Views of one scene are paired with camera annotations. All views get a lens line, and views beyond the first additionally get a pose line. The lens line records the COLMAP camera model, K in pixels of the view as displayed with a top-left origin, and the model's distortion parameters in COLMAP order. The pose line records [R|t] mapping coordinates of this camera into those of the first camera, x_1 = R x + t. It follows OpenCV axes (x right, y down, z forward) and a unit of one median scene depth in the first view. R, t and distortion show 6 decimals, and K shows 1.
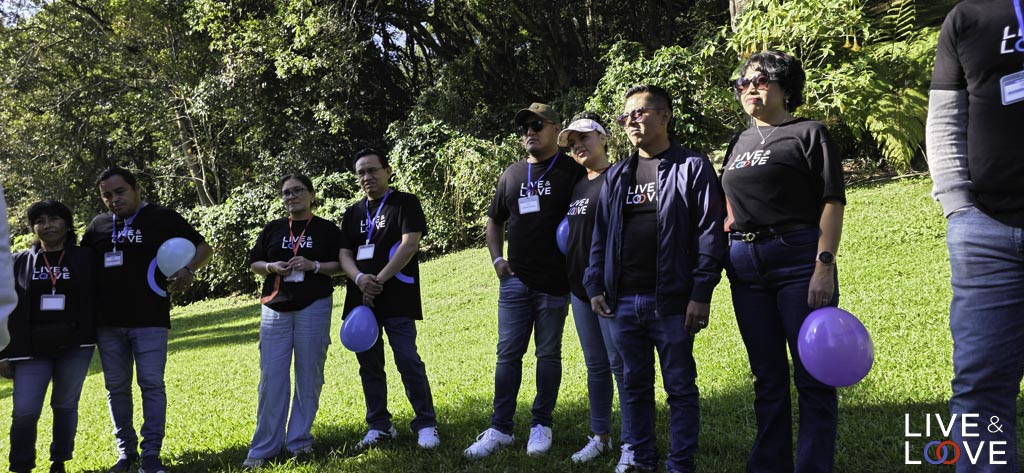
lens RADIAL K [[636.6, 0, 513.7], [0, 636.6, 232.7], [0, 0, 1]] dist [0.049413, -0.006216]
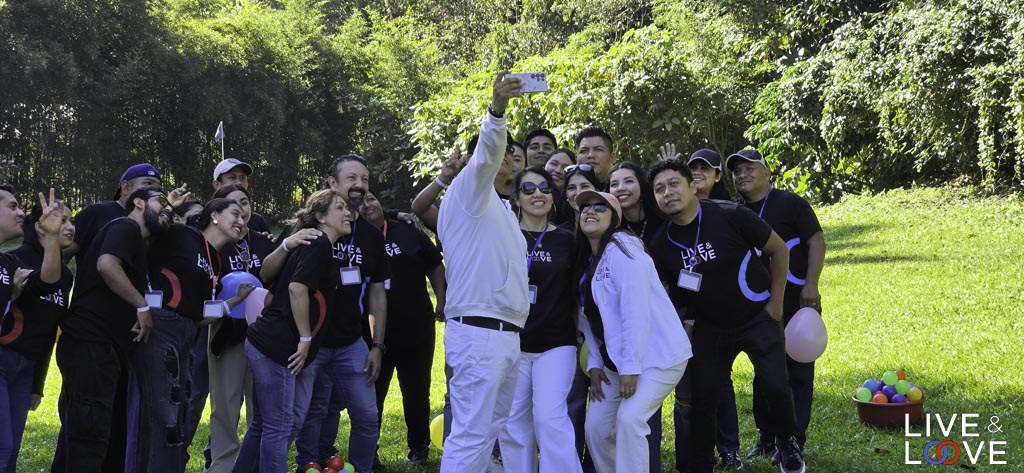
lens RADIAL K [[1781.7, 0, 507.3], [0, 1781.7, 230.0], [0, 0, 1]] dist [0.018472, 0.000000]
pose [[0.757081, 0.107175, -0.644471, 0.253214], [-0.024901, 0.990469, 0.135463, -0.060046], [0.652847, -0.086509, 0.752534, -0.364071]]
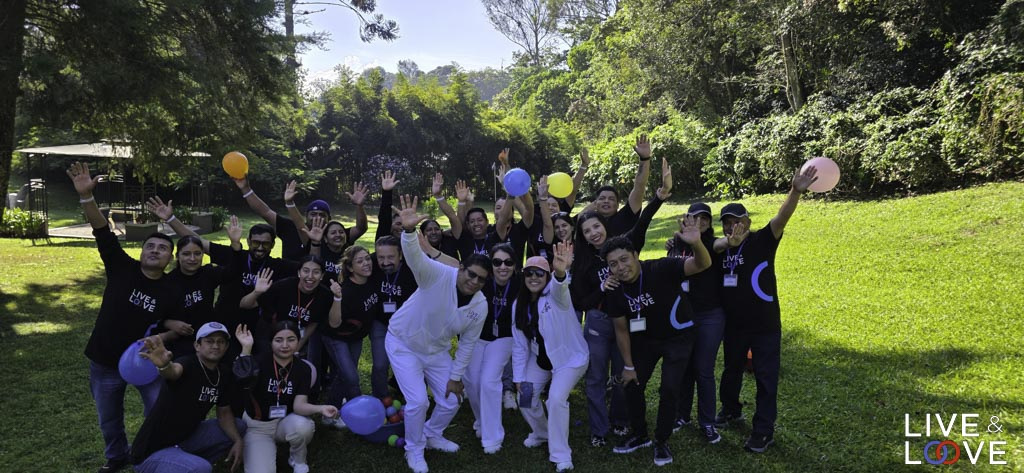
lens RADIAL K [[636.6, 0, 527.3], [0, 636.6, 233.3], [0, 0, 1]] dist [0.049413, -0.006216]
pose [[0.656418, 0.156608, -0.737963, 0.147024], [-0.017695, 0.981142, 0.192475, -0.057123], [0.754190, -0.113286, 0.646810, -0.167149]]
